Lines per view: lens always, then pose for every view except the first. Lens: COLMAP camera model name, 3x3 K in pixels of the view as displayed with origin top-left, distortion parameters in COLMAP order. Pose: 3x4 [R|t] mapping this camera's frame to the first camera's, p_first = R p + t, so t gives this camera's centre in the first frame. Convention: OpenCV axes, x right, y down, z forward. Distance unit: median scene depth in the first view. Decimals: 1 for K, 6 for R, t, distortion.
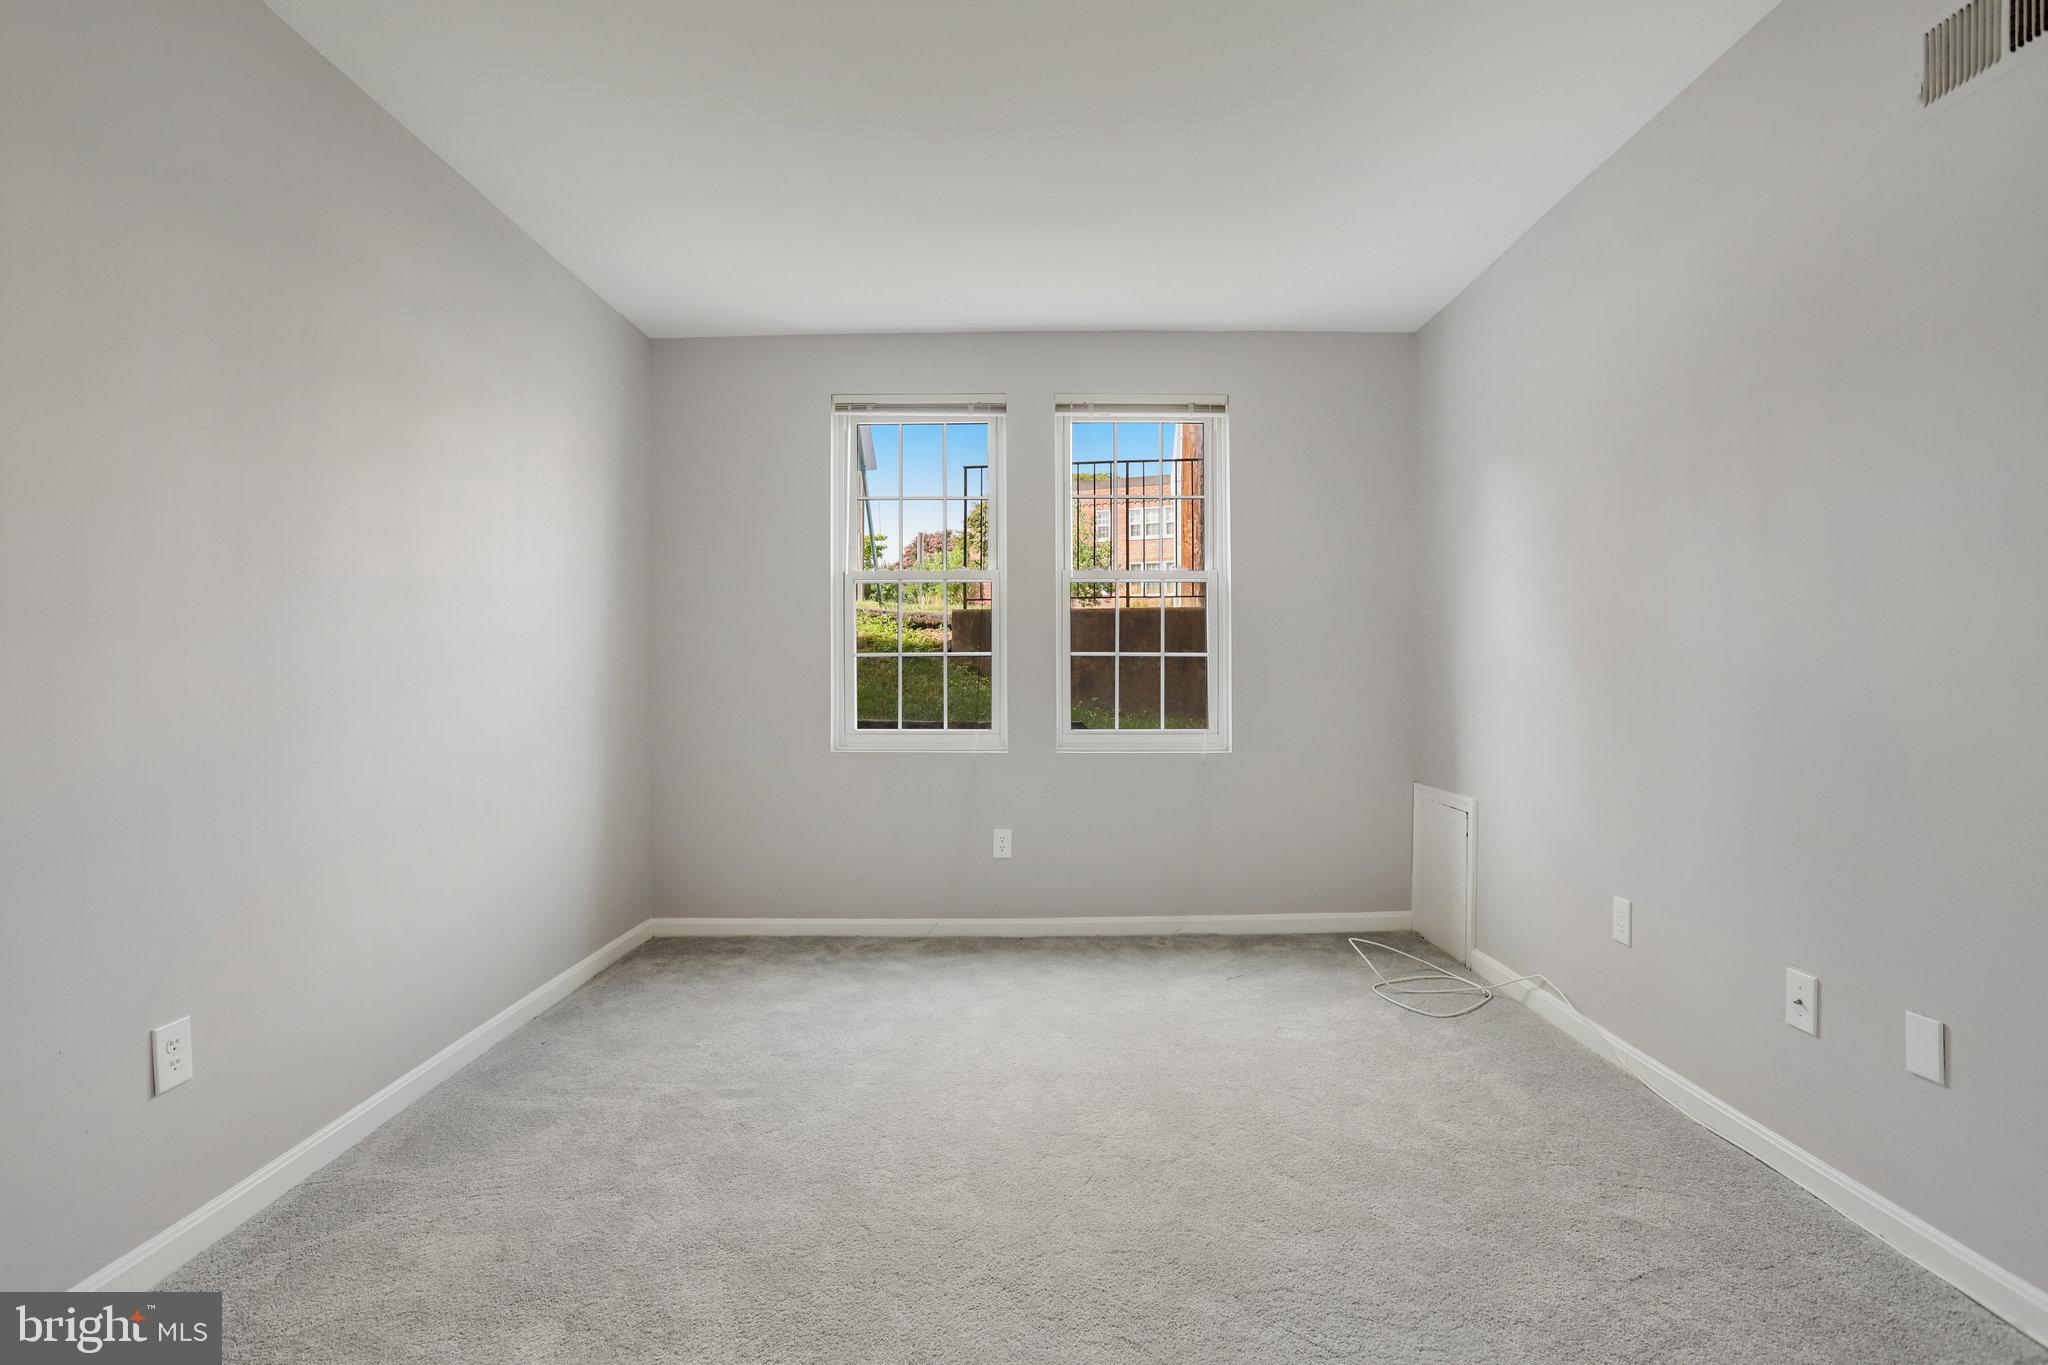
lens RADIAL K [[1012.2, 0, 1037.2], [0, 1012.2, 677.7], [0, 0, 1]] dist [-0.057227, 0.025139]
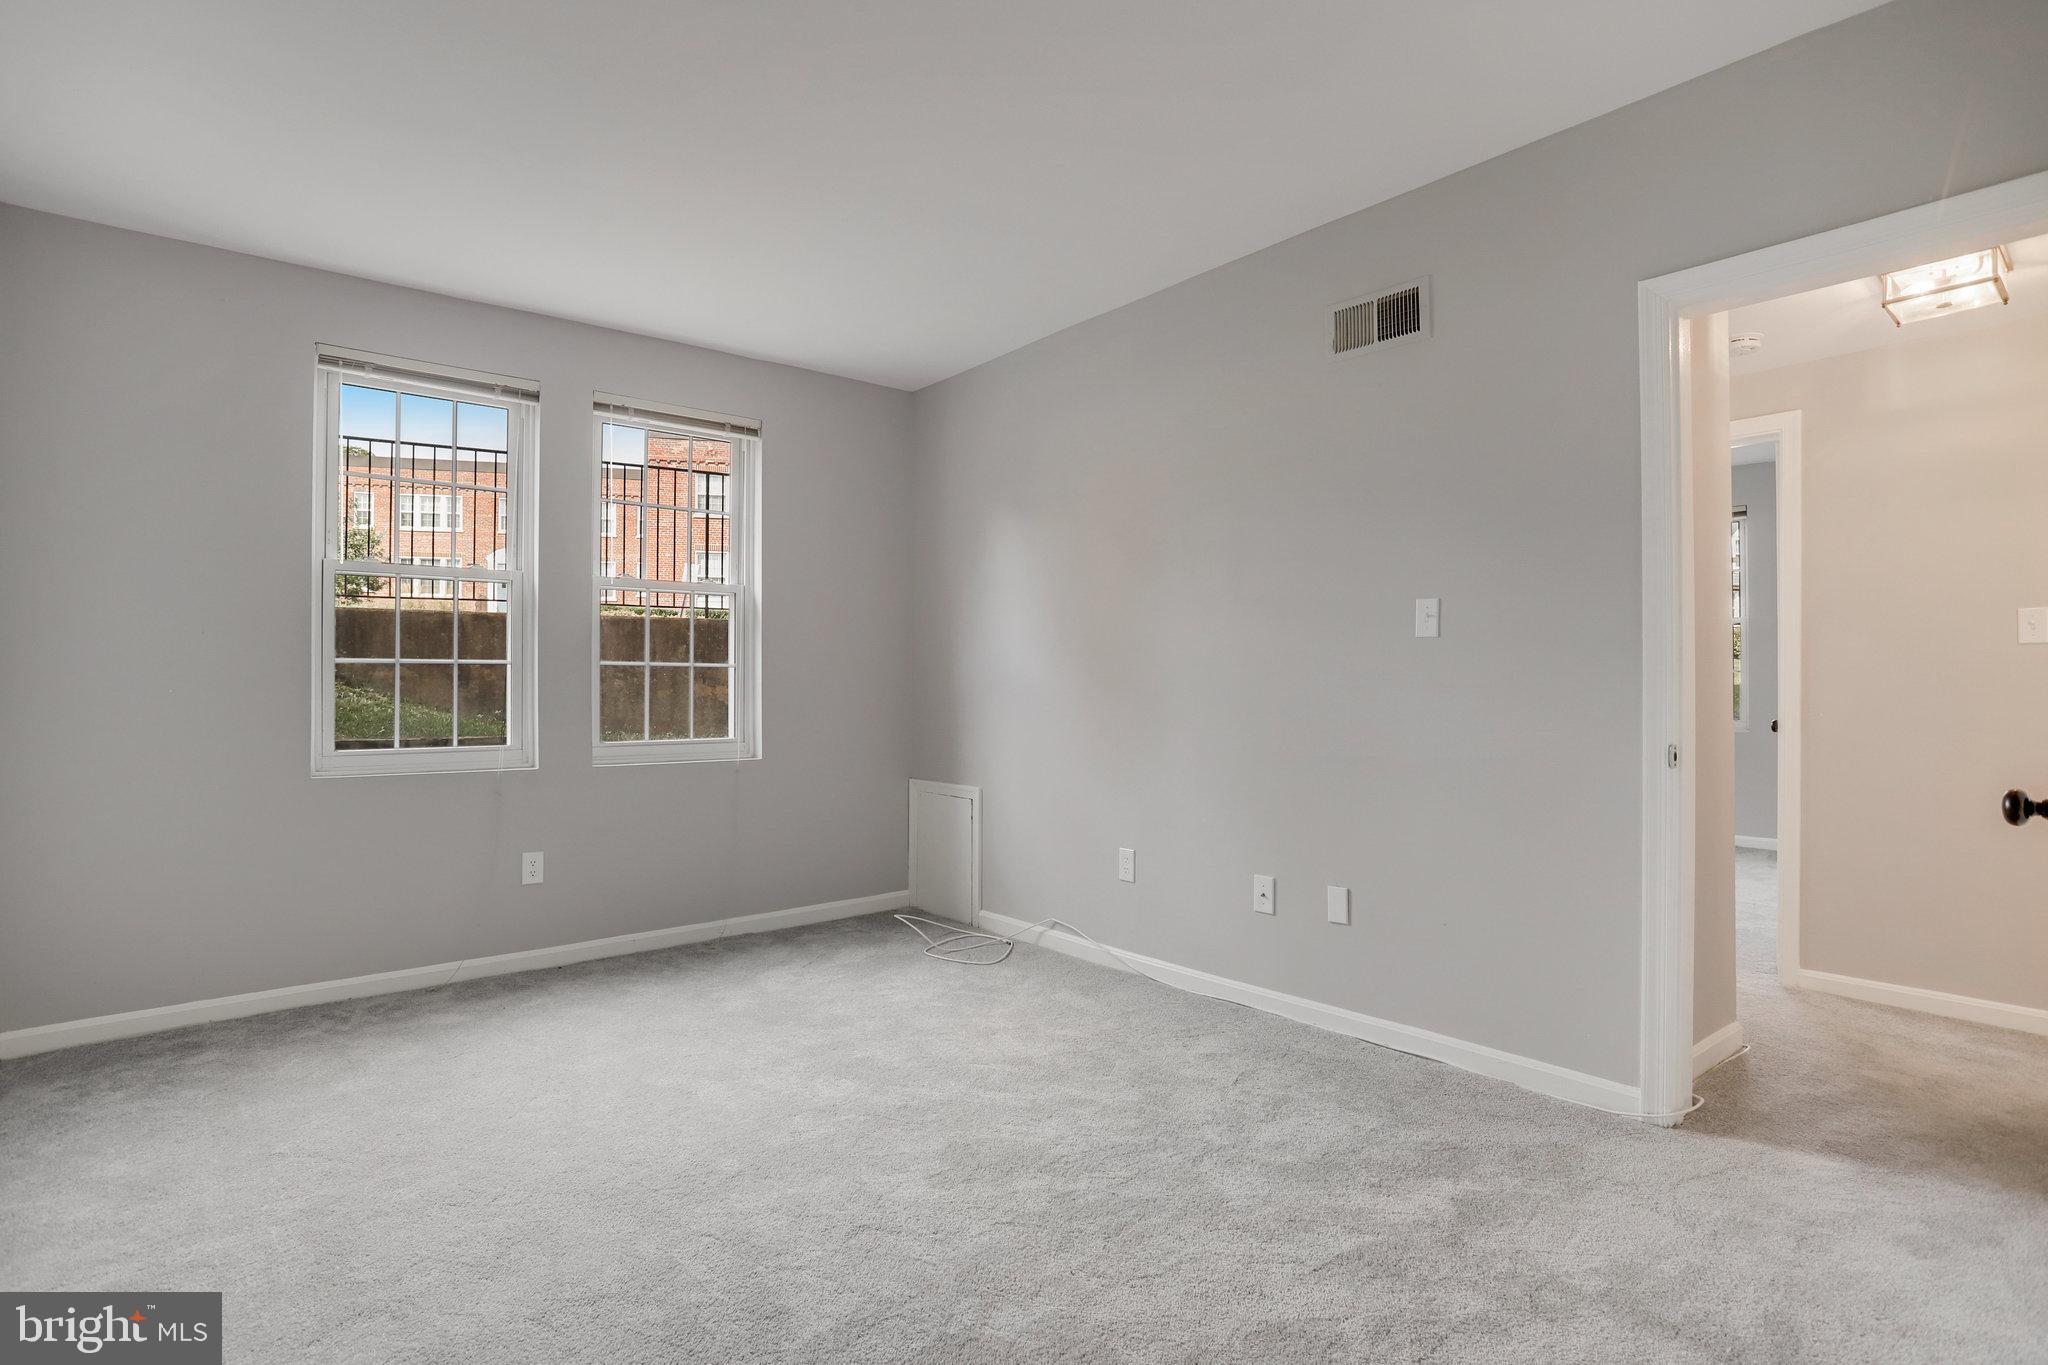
lens RADIAL K [[1012.2, 0, 1048.9], [0, 1012.2, 677.8], [0, 0, 1]] dist [-0.057227, 0.025139]
pose [[0.755641, 0.006971, 0.654949, -0.290968], [0.000080, 0.999942, -0.010736, 0.000078], [-0.654986, 0.008165, 0.755597, 0.005278]]
